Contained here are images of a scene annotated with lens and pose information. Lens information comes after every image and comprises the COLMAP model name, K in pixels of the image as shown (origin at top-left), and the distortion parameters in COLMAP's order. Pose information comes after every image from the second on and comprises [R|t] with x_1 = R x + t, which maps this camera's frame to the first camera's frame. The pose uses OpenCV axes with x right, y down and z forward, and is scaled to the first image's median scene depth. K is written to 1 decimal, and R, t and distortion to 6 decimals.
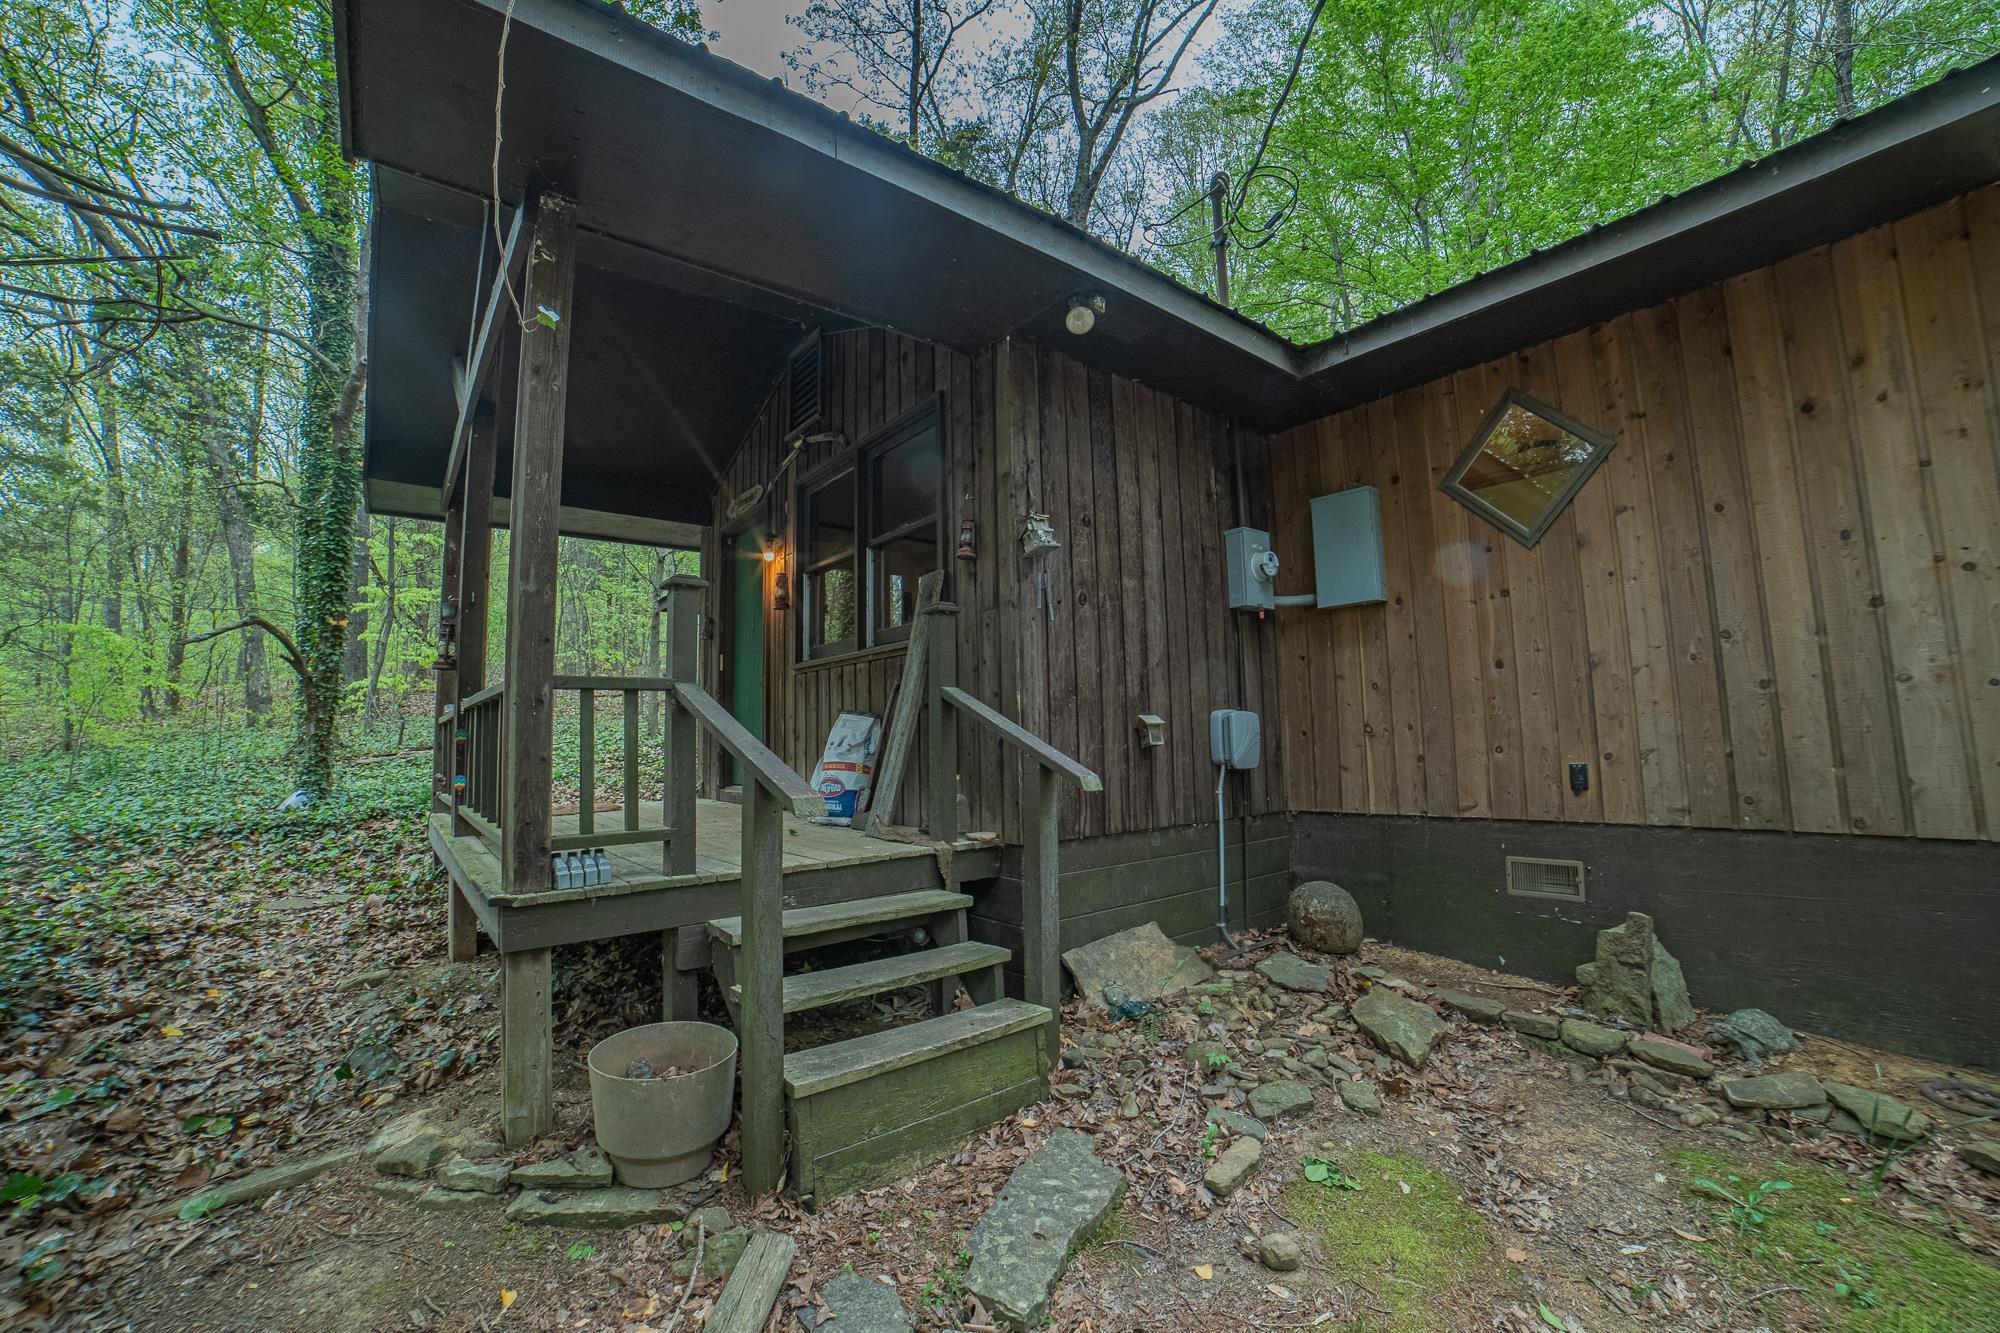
lens RADIAL K [[818.2, 0, 1004.0], [0, 818.2, 668.1], [0, 0, 1]] dist [-0.113085, 0.040811]
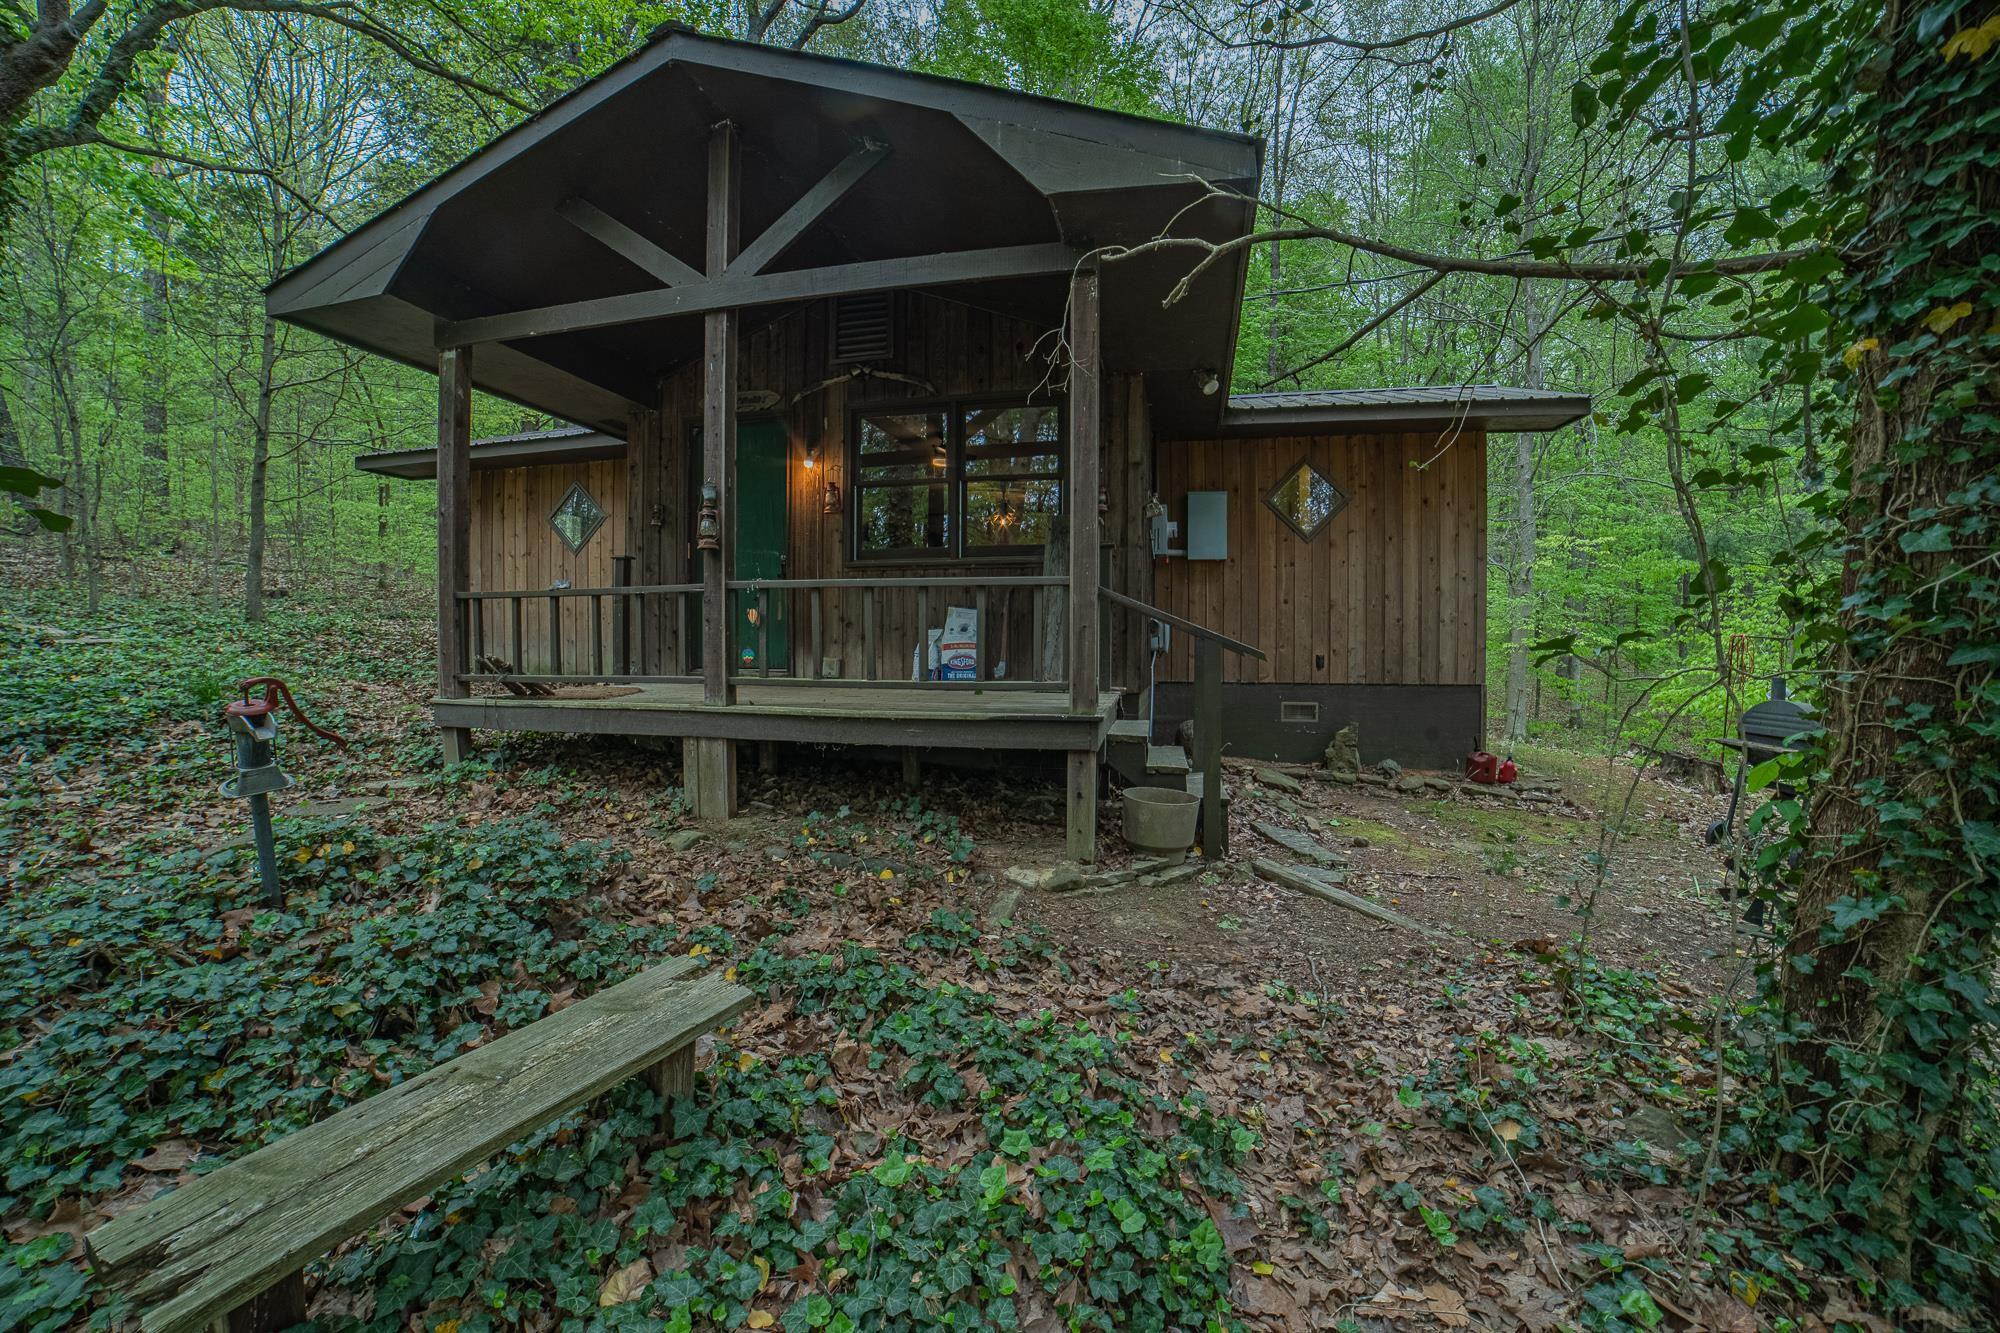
lens RADIAL K [[818.2, 0, 1004.0], [0, 818.2, 668.1], [0, 0, 1]] dist [-0.113085, 0.040811]
pose [[0.789956, 0.005455, 0.613139, -1.051364], [-0.078944, 0.992543, 0.092880, 0.025996], [-0.608060, -0.121775, 0.784496, -0.124420]]
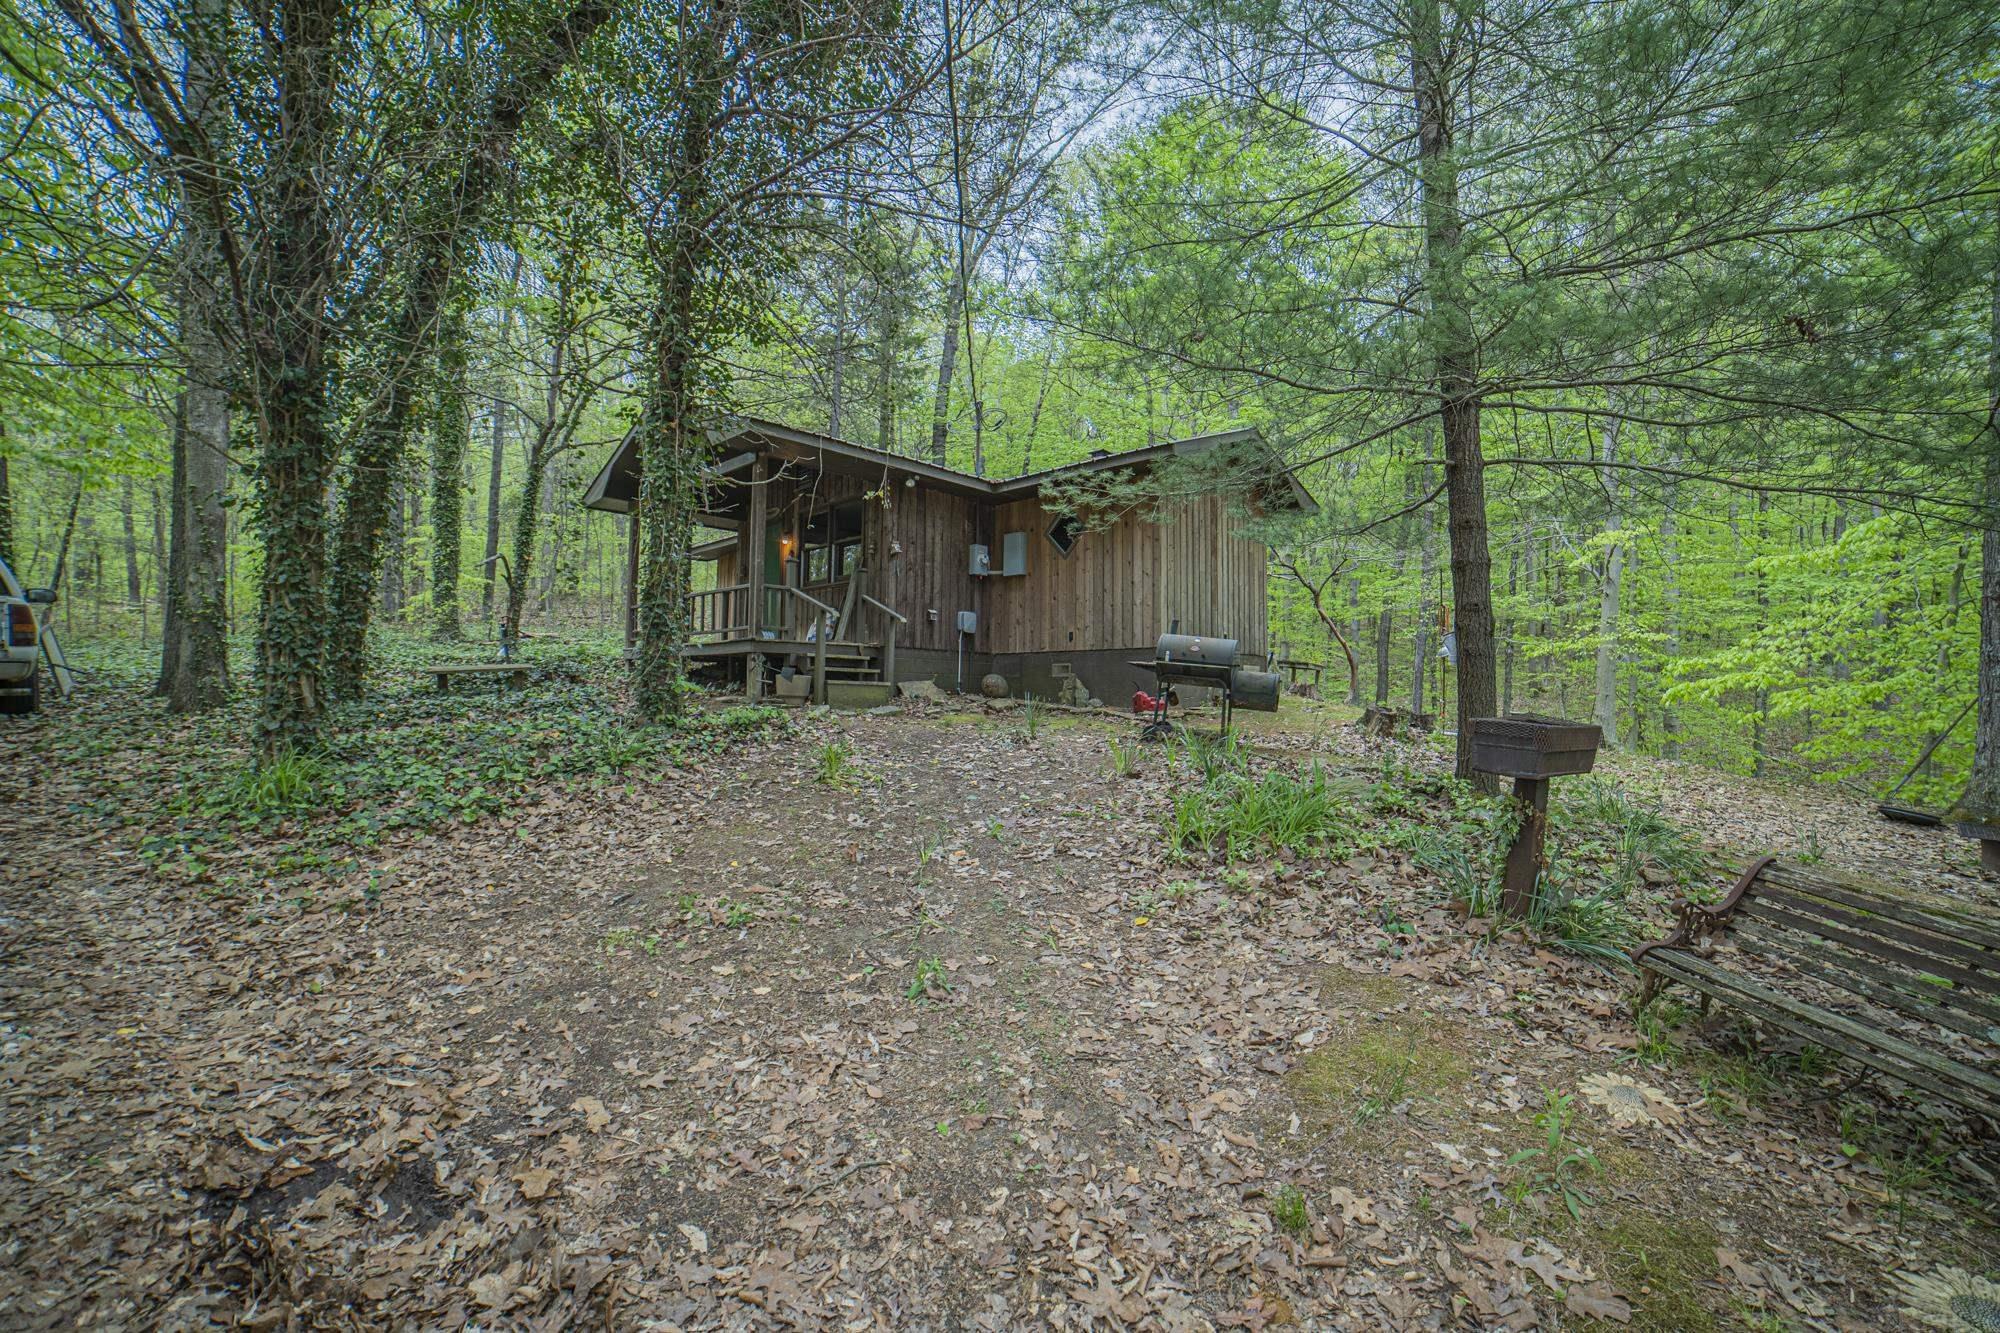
lens RADIAL K [[818.2, 0, 1004.0], [0, 818.2, 668.1], [0, 0, 1]] dist [-0.113085, 0.040811]
pose [[0.990817, 0.038259, 0.129685, 0.060854], [-0.045578, 0.997503, 0.053949, 0.094359], [-0.127297, -0.059364, 0.990087, -1.910201]]
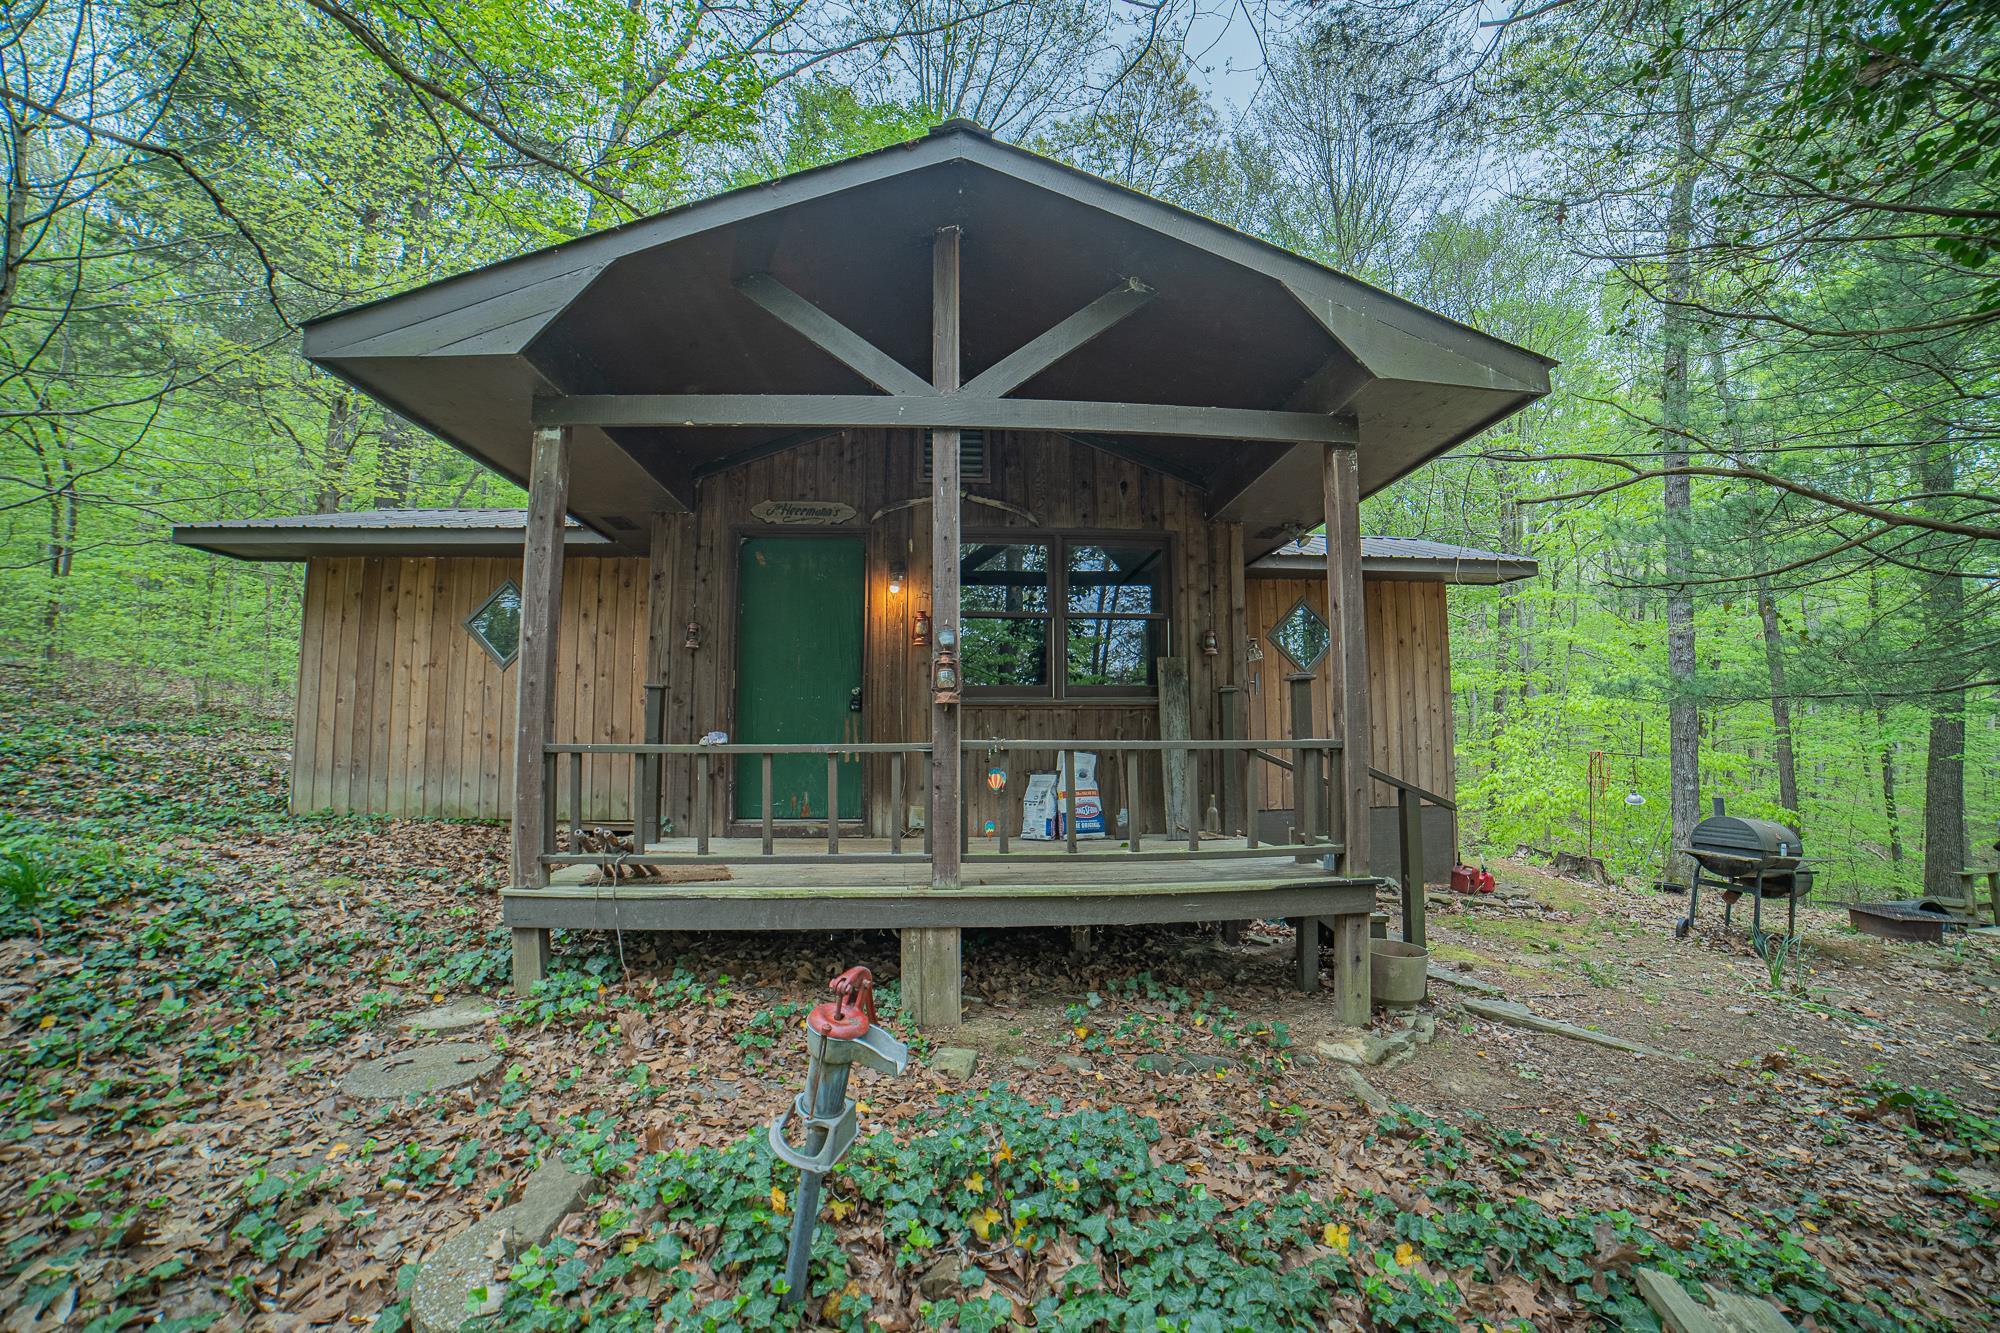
lens RADIAL K [[821.9, 0, 1005.5], [0, 821.9, 667.7], [0, 0, 1]] dist [-0.109145, 0.037408]
pose [[0.572773, 0.091981, 0.814537, -1.429545], [-0.088464, 0.994817, -0.050133, 0.000179], [-0.814927, -0.043343, 0.577941, 0.384818]]
